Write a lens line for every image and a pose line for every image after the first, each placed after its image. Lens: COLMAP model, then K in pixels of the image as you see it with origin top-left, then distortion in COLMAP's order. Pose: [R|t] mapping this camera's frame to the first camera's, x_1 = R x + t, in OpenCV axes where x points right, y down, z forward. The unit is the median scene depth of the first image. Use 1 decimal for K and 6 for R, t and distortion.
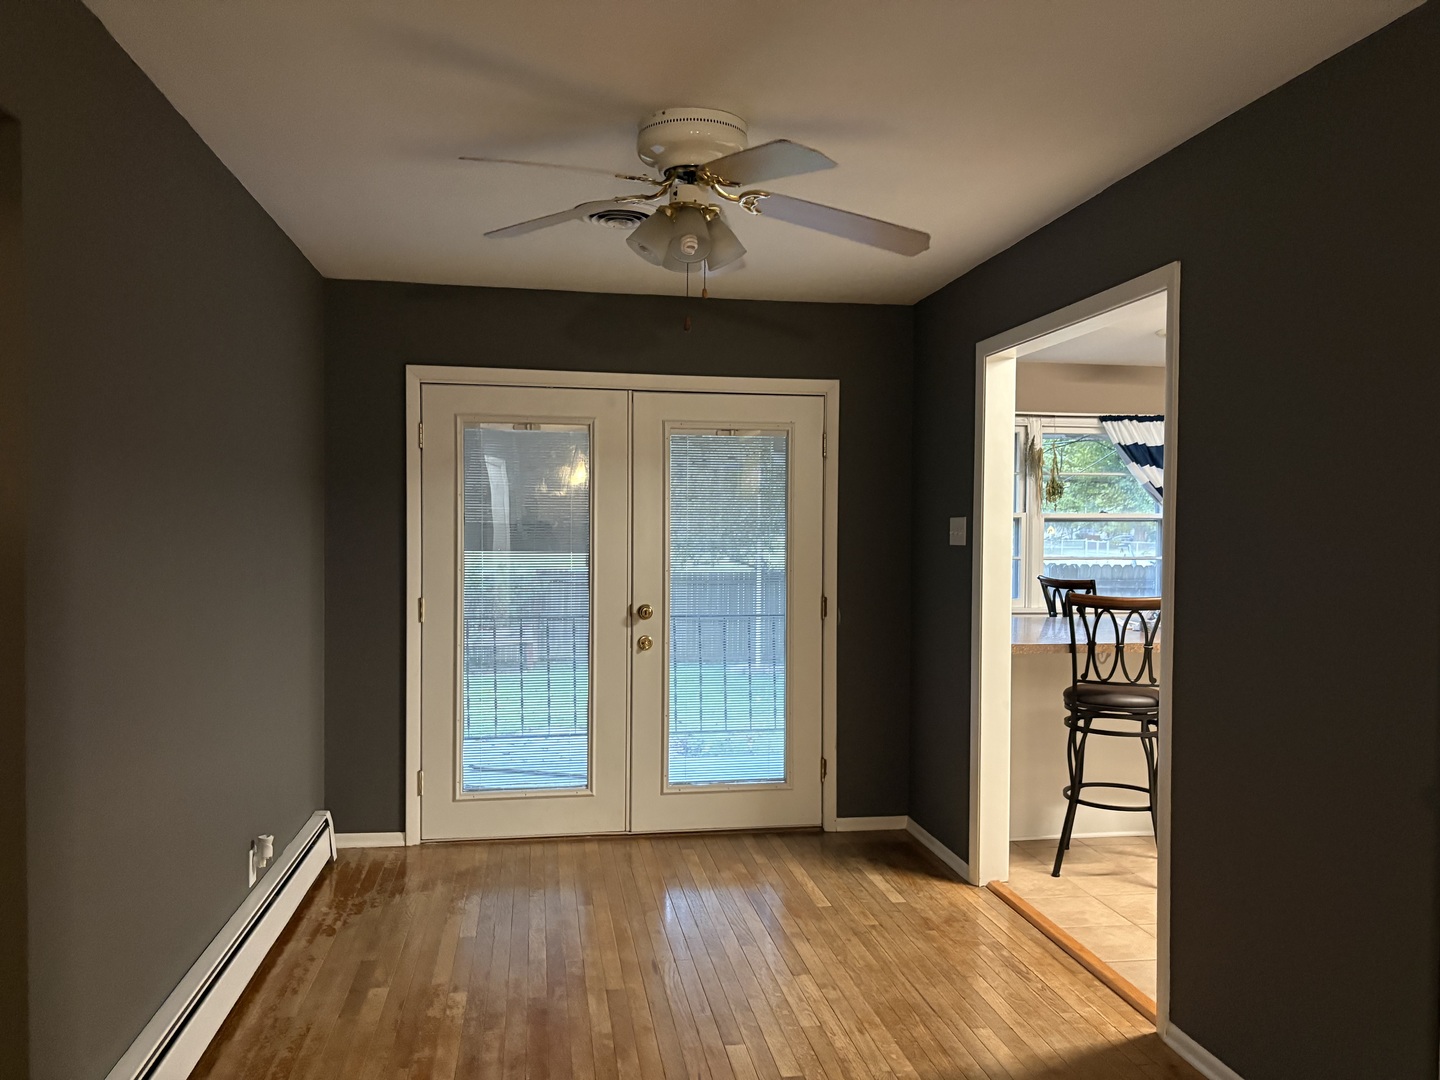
lens RADIAL K [[1093.2, 0, 720.9], [0, 1093.2, 537.8], [0, 0, 1]] dist [0.054681, -0.055396]
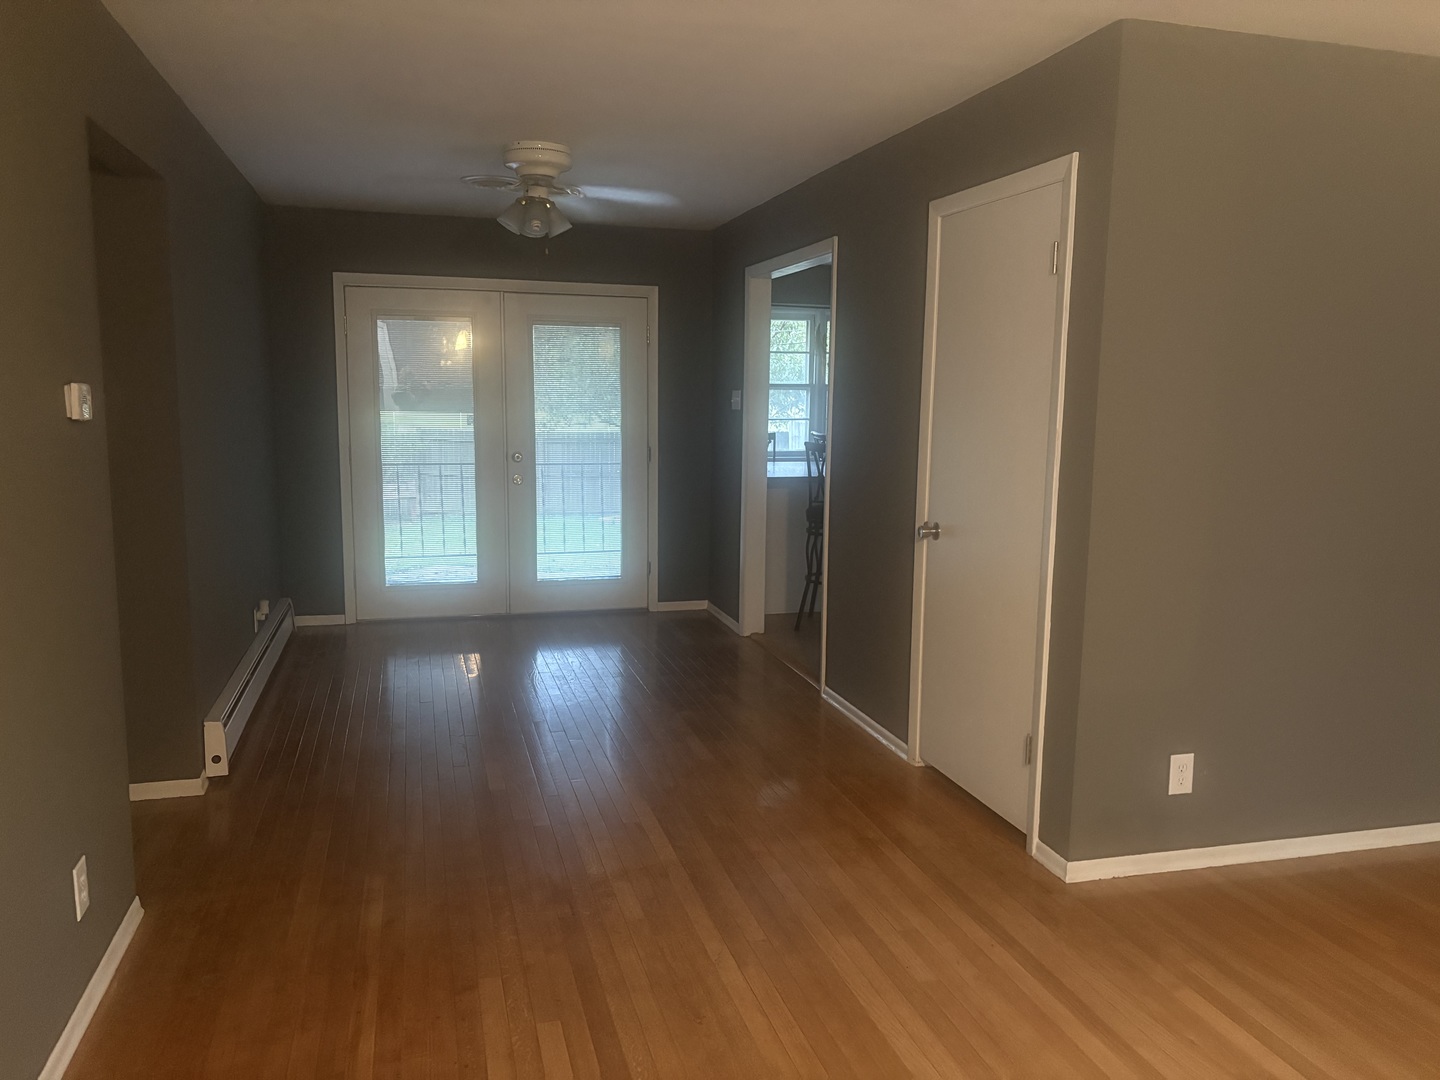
lens RADIAL K [[1093.2, 0, 722.6], [0, 1093.2, 546.5], [0, 0, 1]] dist [0.054681, -0.055396]
pose [[0.993985, -0.009853, 0.109071, 0.036006], [-0.004769, 0.991105, 0.132994, -0.005106], [-0.109412, -0.132714, 0.985097, -0.402108]]
